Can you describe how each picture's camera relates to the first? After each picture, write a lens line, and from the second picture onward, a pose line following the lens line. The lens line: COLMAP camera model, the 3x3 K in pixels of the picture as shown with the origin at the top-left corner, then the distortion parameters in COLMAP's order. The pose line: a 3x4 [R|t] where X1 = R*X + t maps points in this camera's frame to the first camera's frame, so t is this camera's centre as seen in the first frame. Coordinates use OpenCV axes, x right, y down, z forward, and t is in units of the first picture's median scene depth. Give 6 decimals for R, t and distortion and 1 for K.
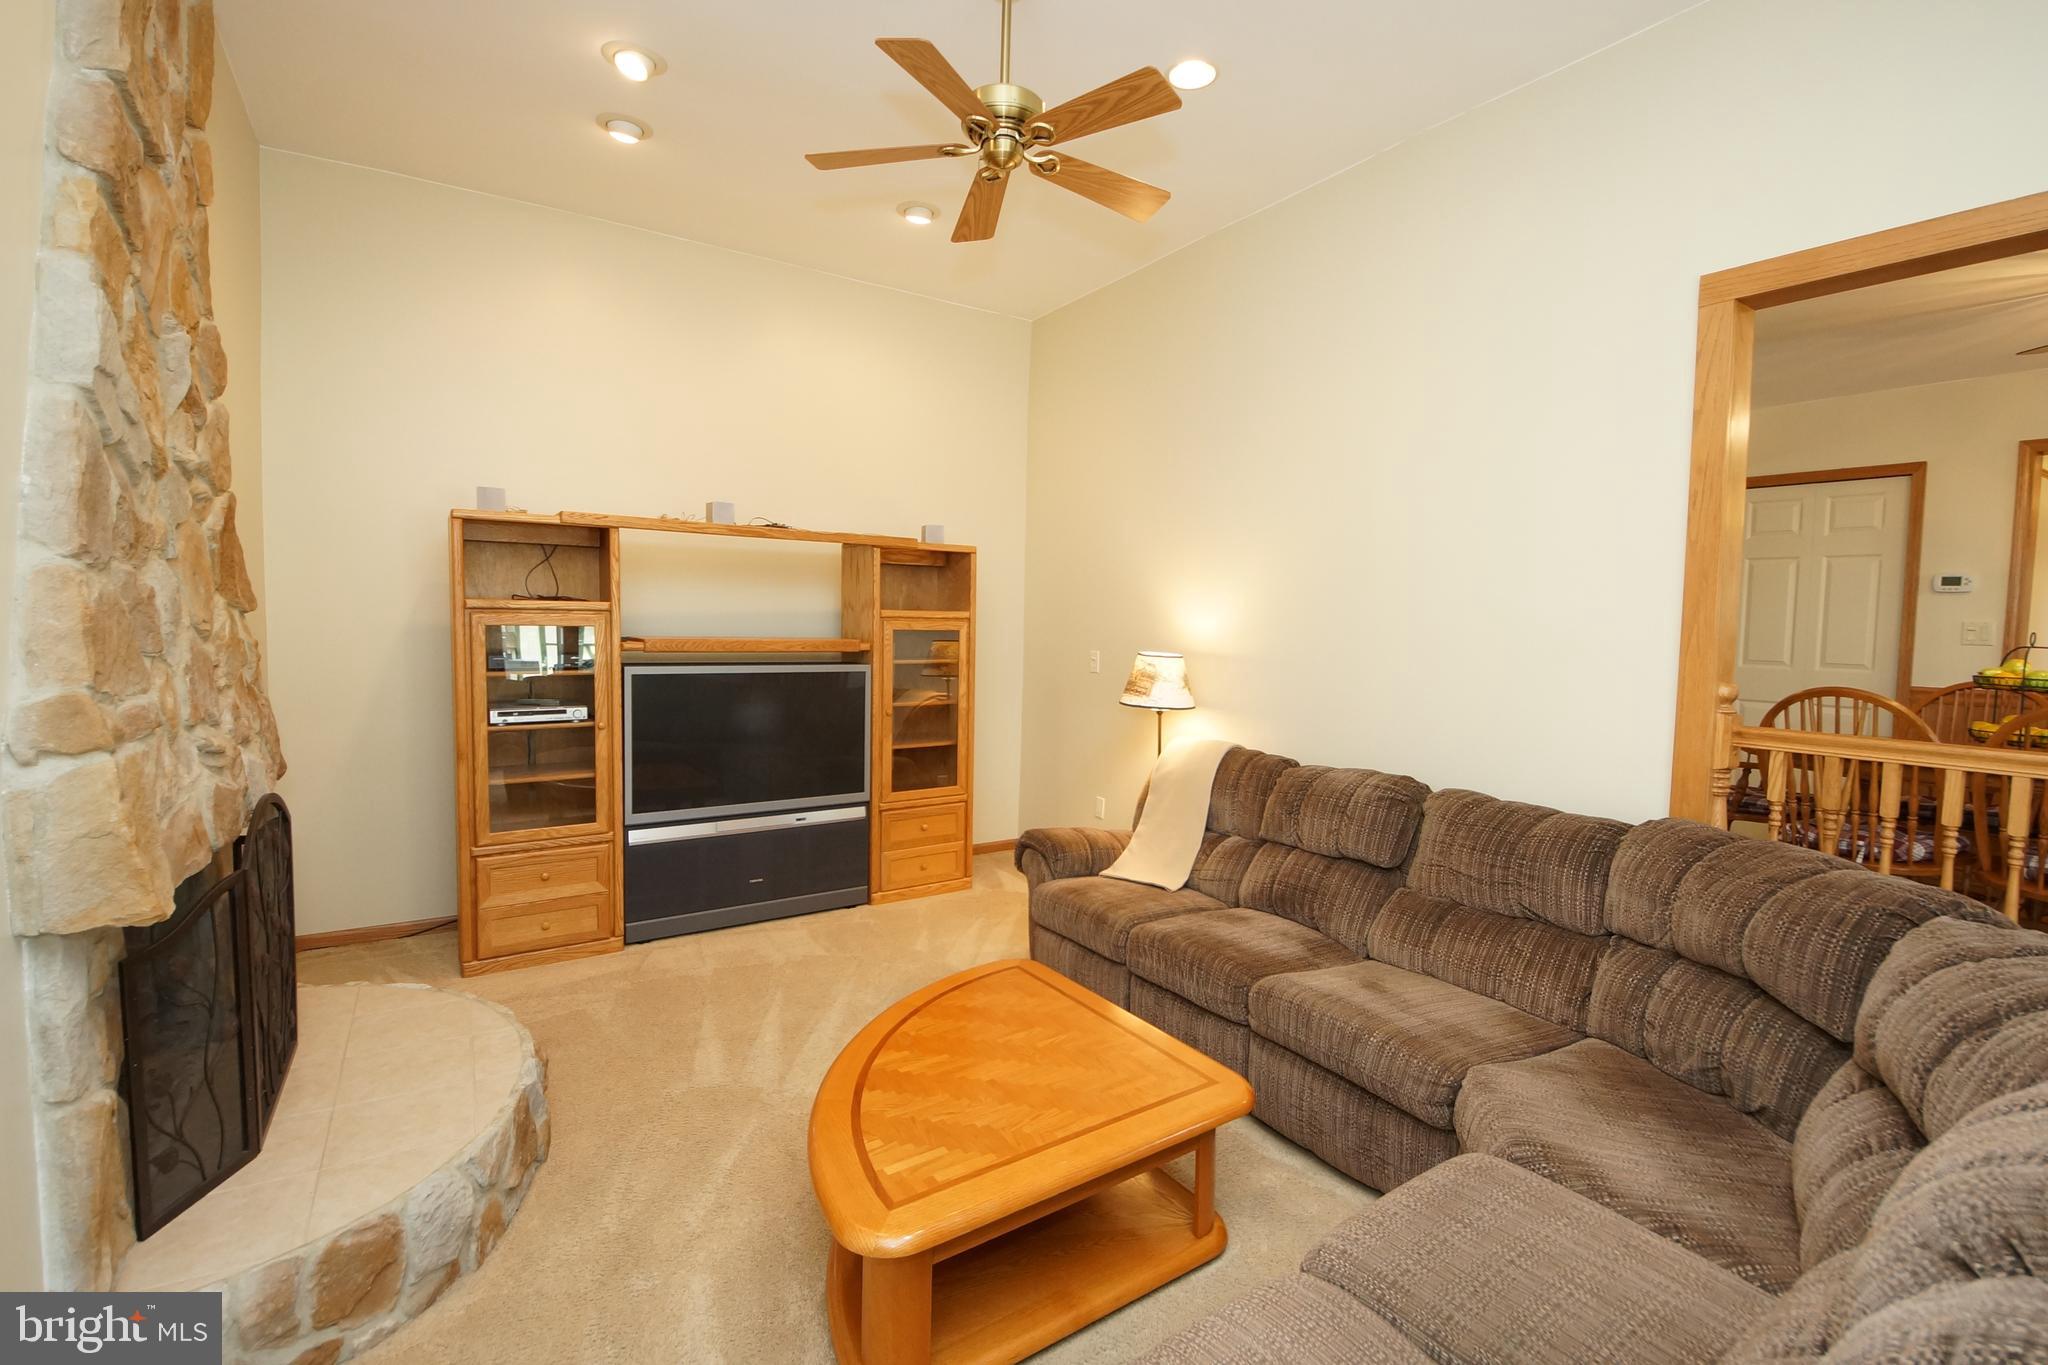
lens RADIAL K [[920.5, 0, 1024.4], [0, 920.5, 675.8], [0, 0, 1]] dist [0.041800, -0.028015]
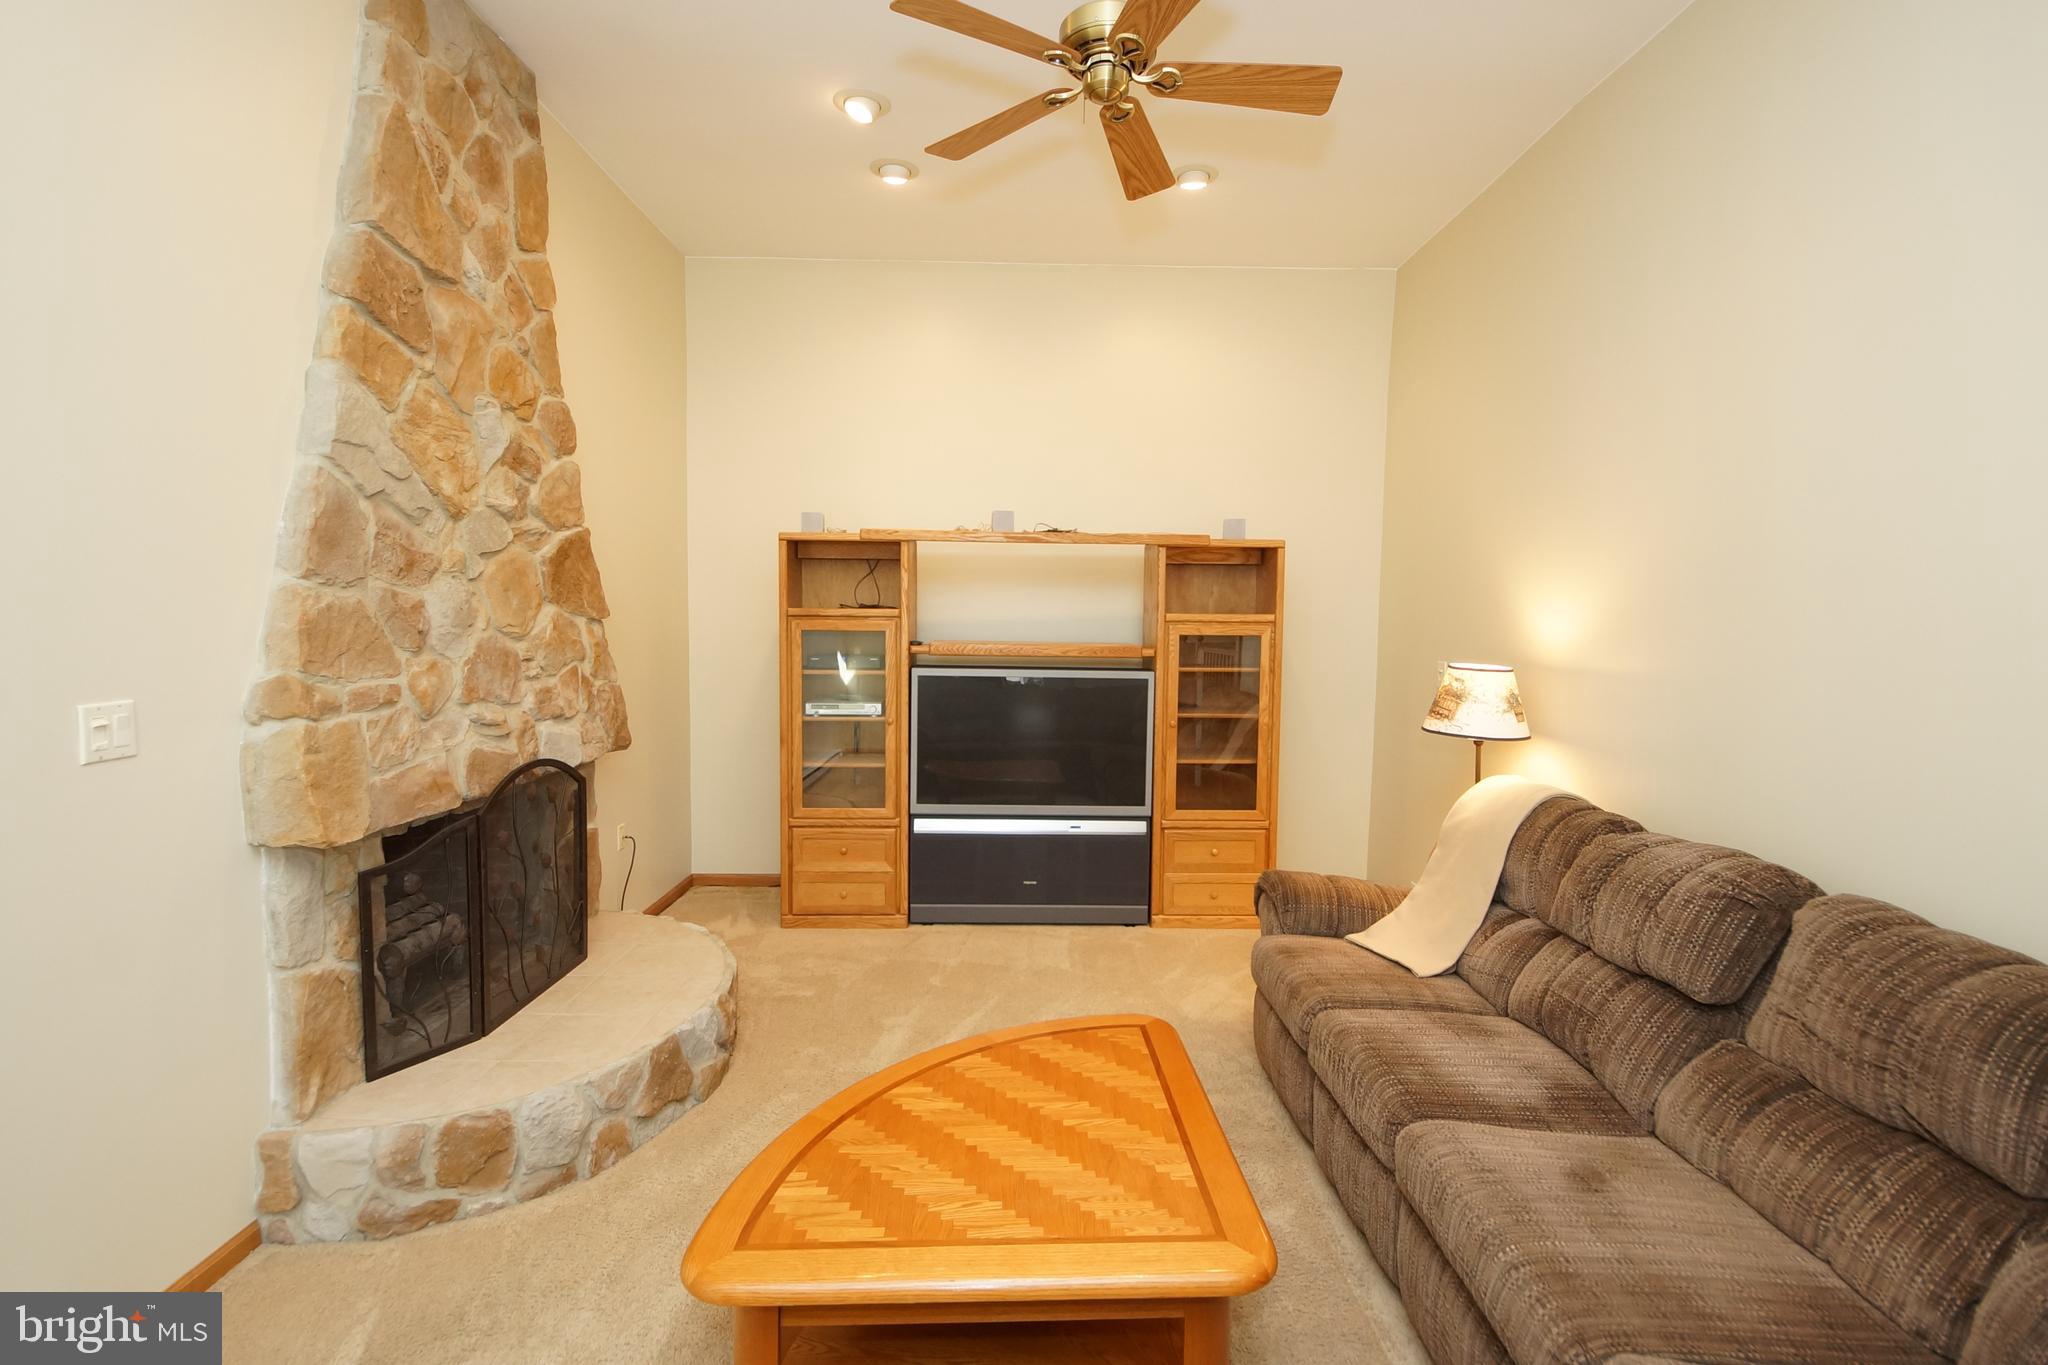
lens RADIAL K [[920.5, 0, 1024.4], [0, 920.5, 675.8], [0, 0, 1]] dist [0.041800, -0.028015]
pose [[0.849414, 0.025741, -0.527099, 0.268006], [-0.029731, 0.999558, 0.000903, -0.006030], [0.526889, 0.014904, 0.849803, 0.159969]]
